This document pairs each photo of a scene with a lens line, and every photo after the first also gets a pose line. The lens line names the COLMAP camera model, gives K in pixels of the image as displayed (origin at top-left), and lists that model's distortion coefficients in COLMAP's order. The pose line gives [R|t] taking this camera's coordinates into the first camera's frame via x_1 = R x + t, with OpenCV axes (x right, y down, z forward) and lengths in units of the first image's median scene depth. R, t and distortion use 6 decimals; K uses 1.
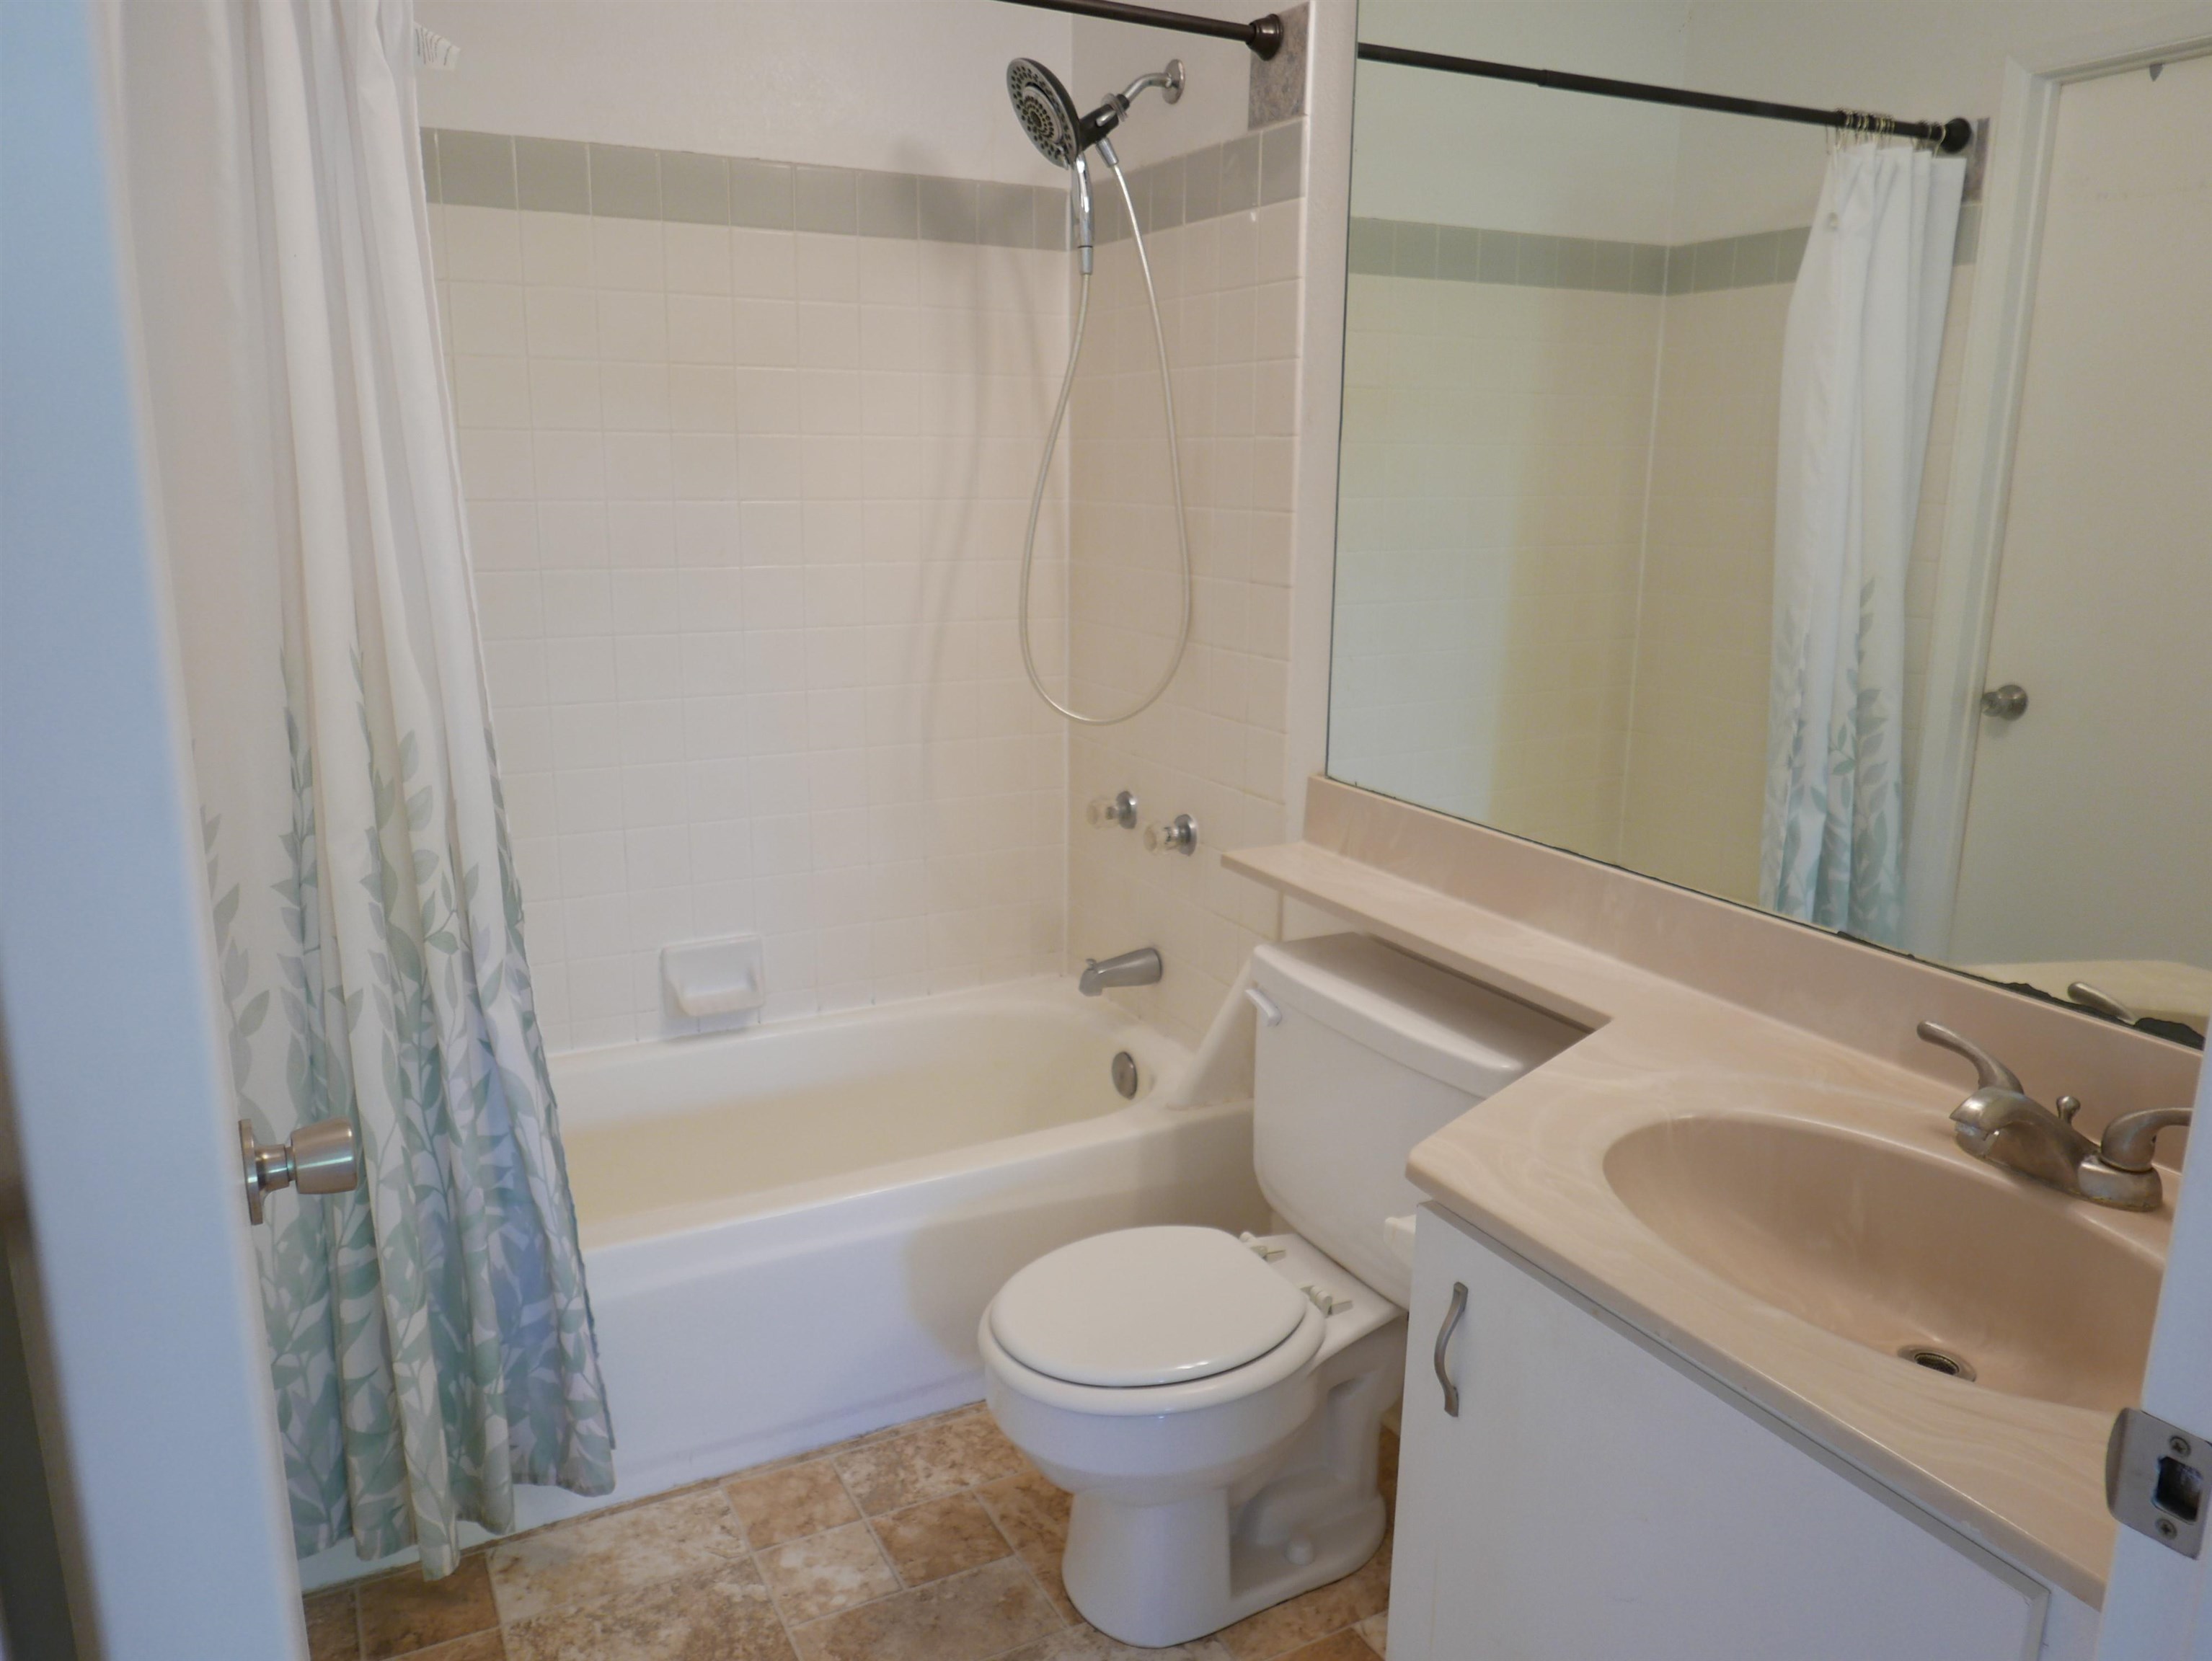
lens RADIAL K [[1593.2, 0, 1106.0], [0, 1593.2, 830.5], [0, 0, 1]] dist [-0.032434, 0.037084]
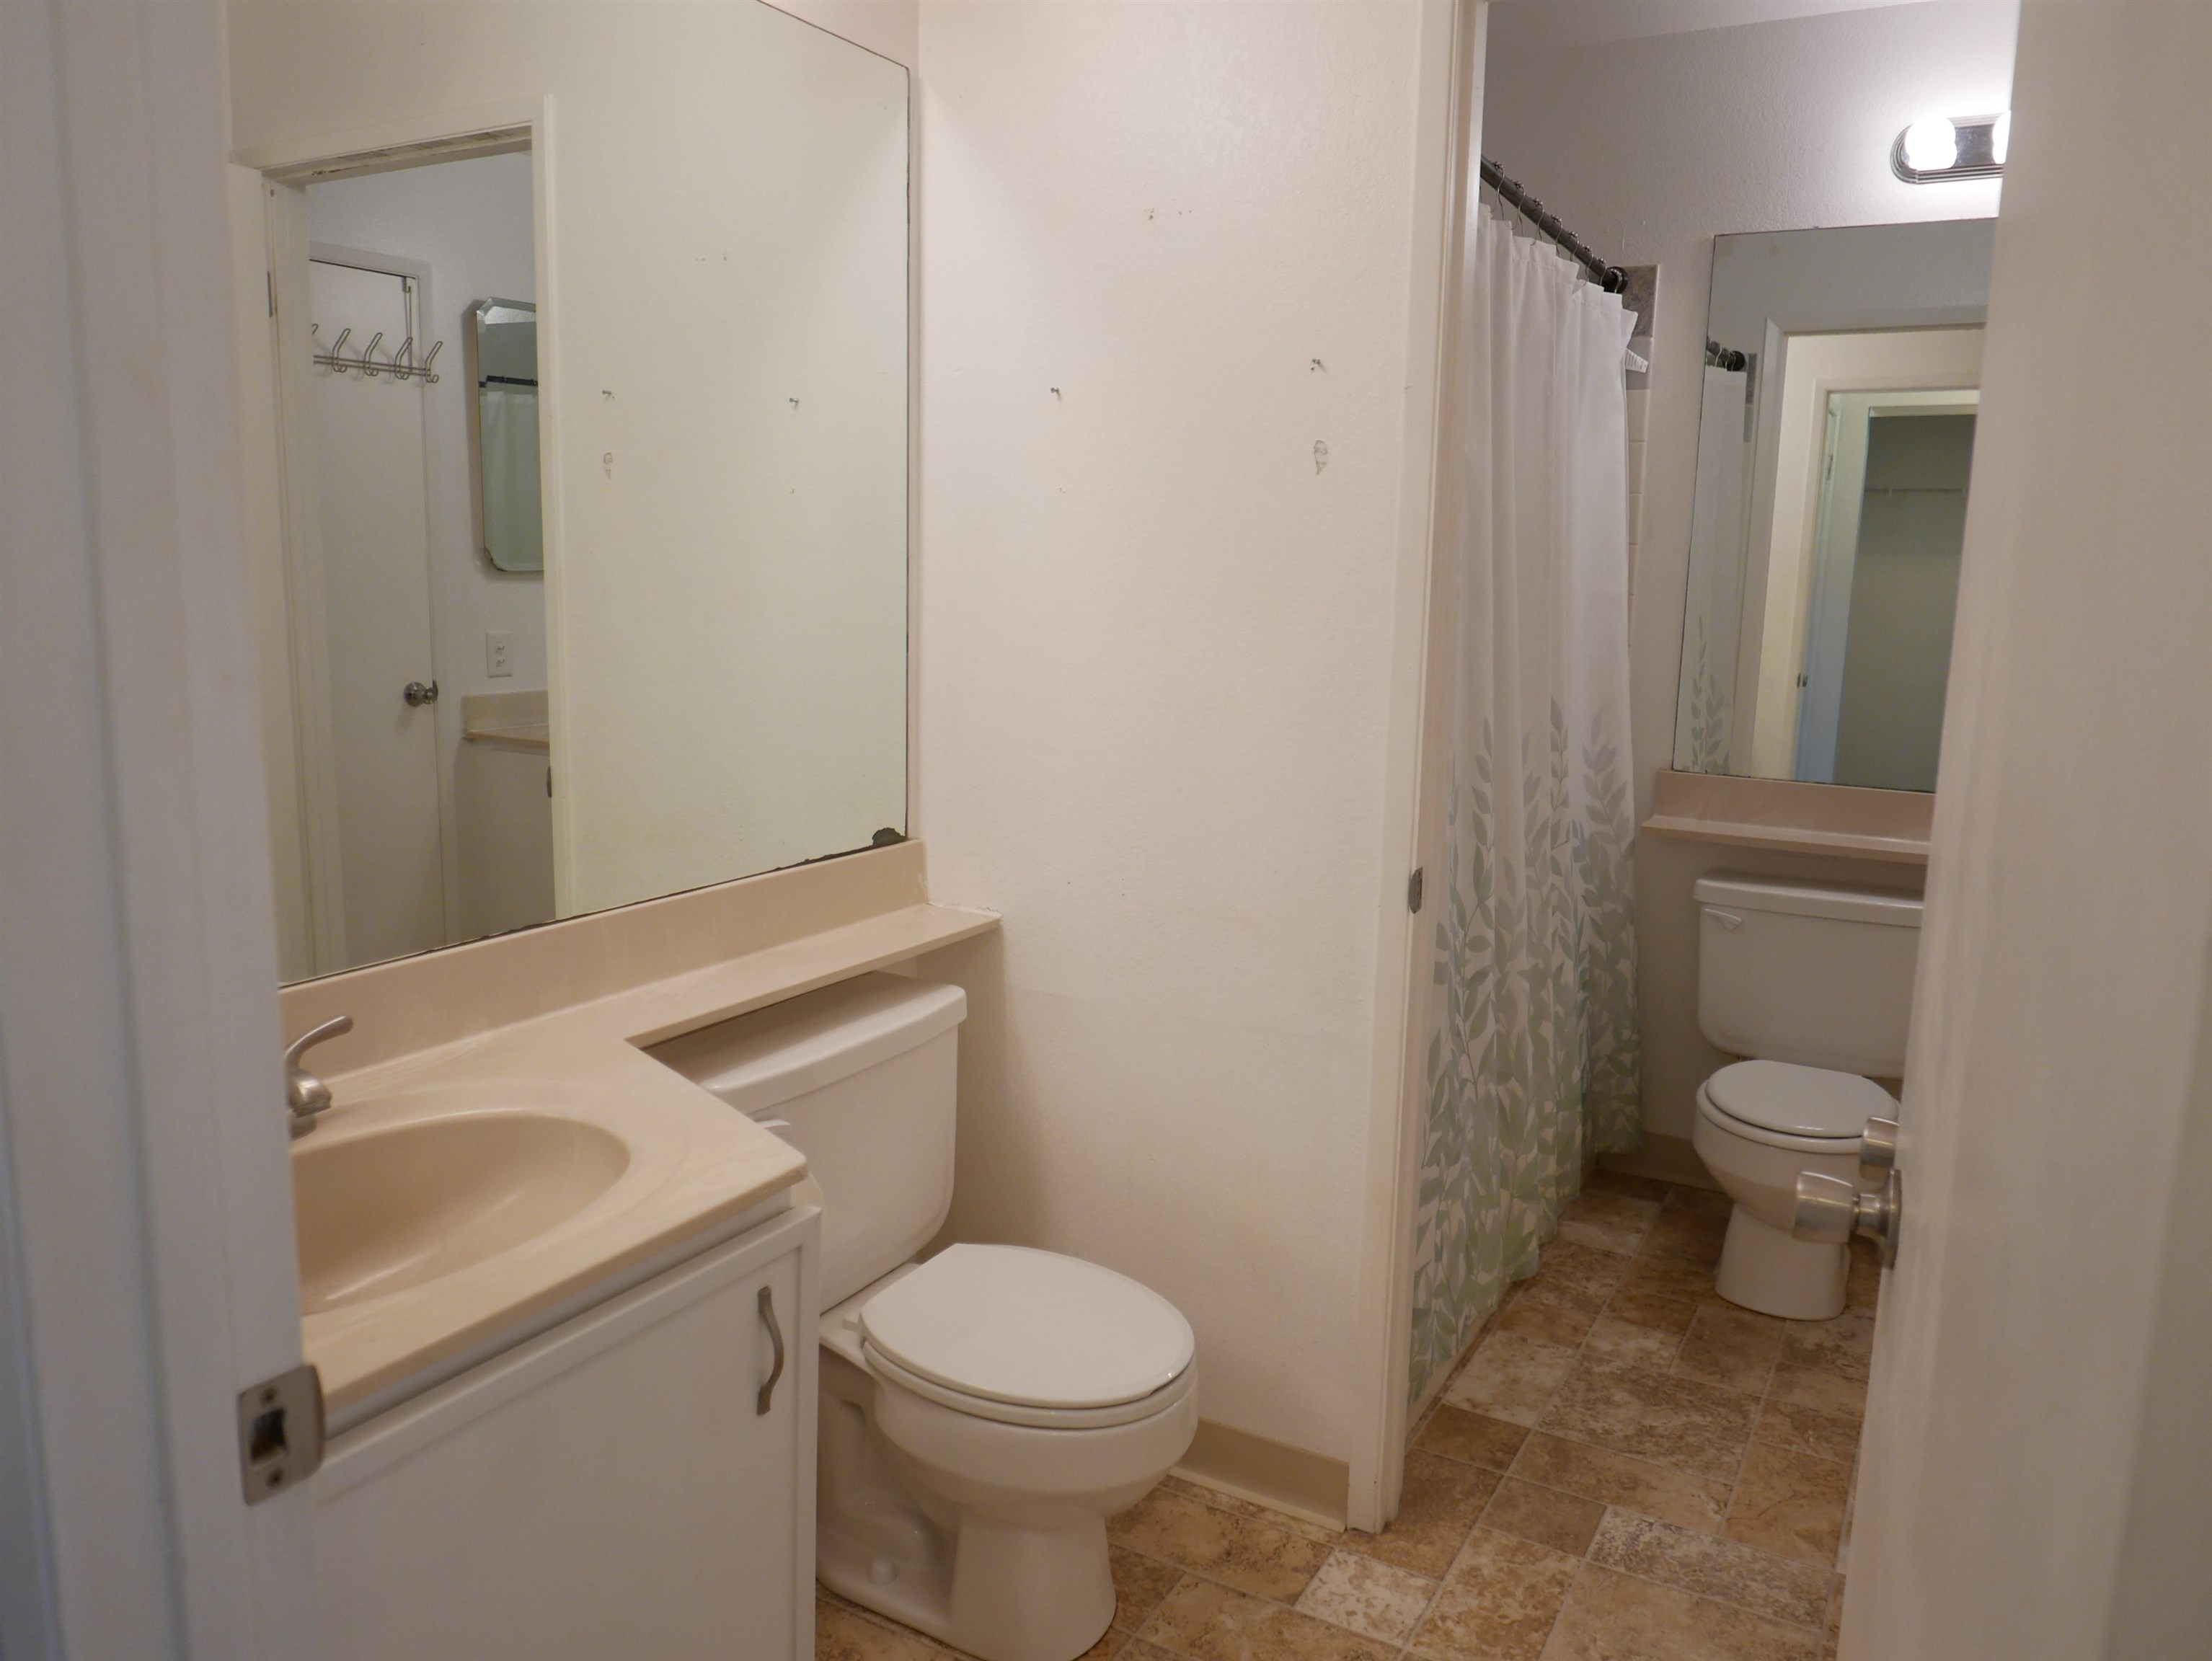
lens RADIAL K [[1595.6, 0, 1108.5], [0, 1595.6, 828.1], [0, 0, 1]] dist [-0.030280, 0.014610]
pose [[0.839985, -0.080339, 0.536630, -1.195176], [0.109553, 0.993721, -0.022713, -0.003970], [-0.531436, 0.077868, 0.843512, 0.026872]]
